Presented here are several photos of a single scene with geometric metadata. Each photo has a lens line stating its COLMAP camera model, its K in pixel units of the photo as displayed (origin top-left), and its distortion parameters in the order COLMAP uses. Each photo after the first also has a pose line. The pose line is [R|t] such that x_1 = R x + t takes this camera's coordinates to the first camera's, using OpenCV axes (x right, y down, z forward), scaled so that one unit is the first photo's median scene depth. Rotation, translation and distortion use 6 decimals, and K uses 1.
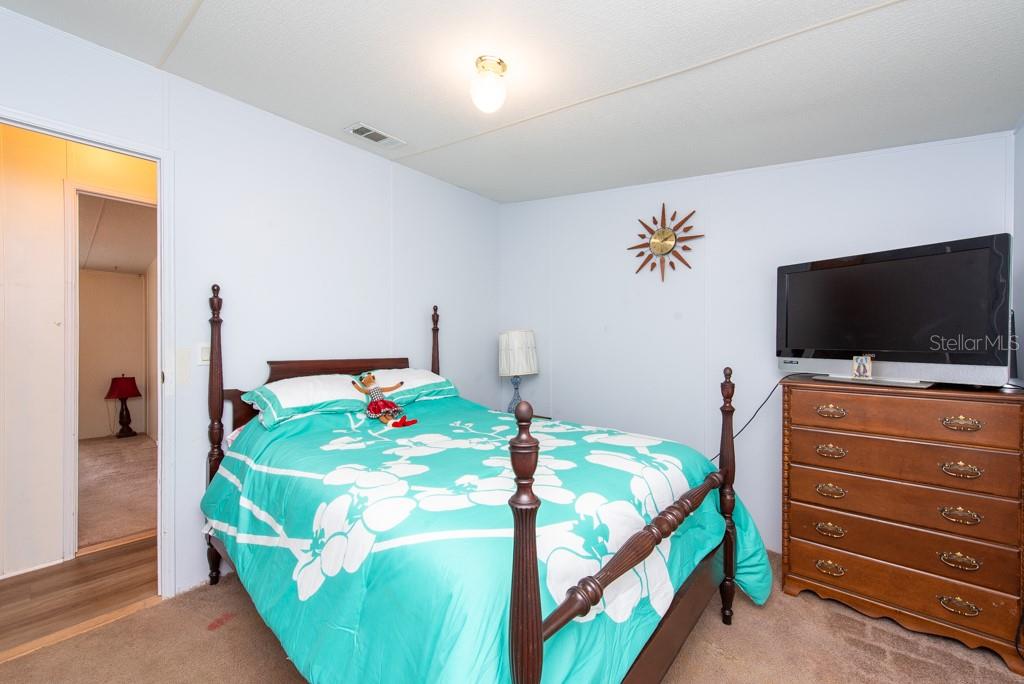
lens RADIAL K [[401.4, 0, 509.2], [0, 401.4, 343.3], [0, 0, 1]] dist [0.015275, -0.004339]
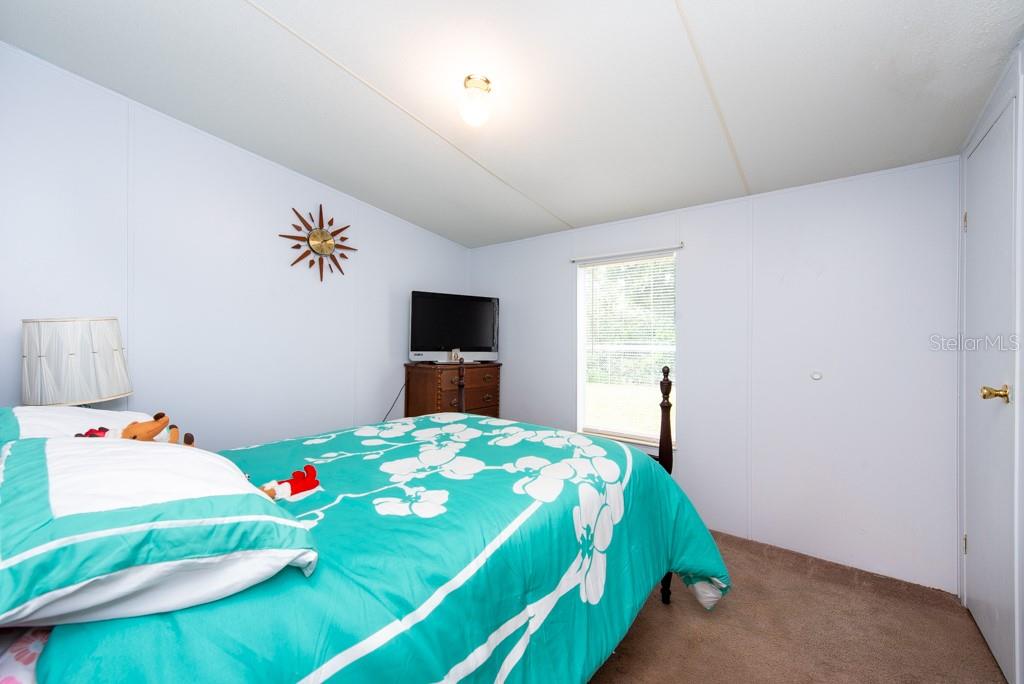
lens RADIAL K [[401.4, 0, 514.8], [0, 401.4, 341.8], [0, 0, 1]] dist [0.015275, -0.004339]
pose [[-0.062674, 0.002723, 0.998030, -0.741397], [-0.005474, 0.999980, -0.003072, 0.001322], [-0.998019, -0.005656, -0.062658, 0.634257]]
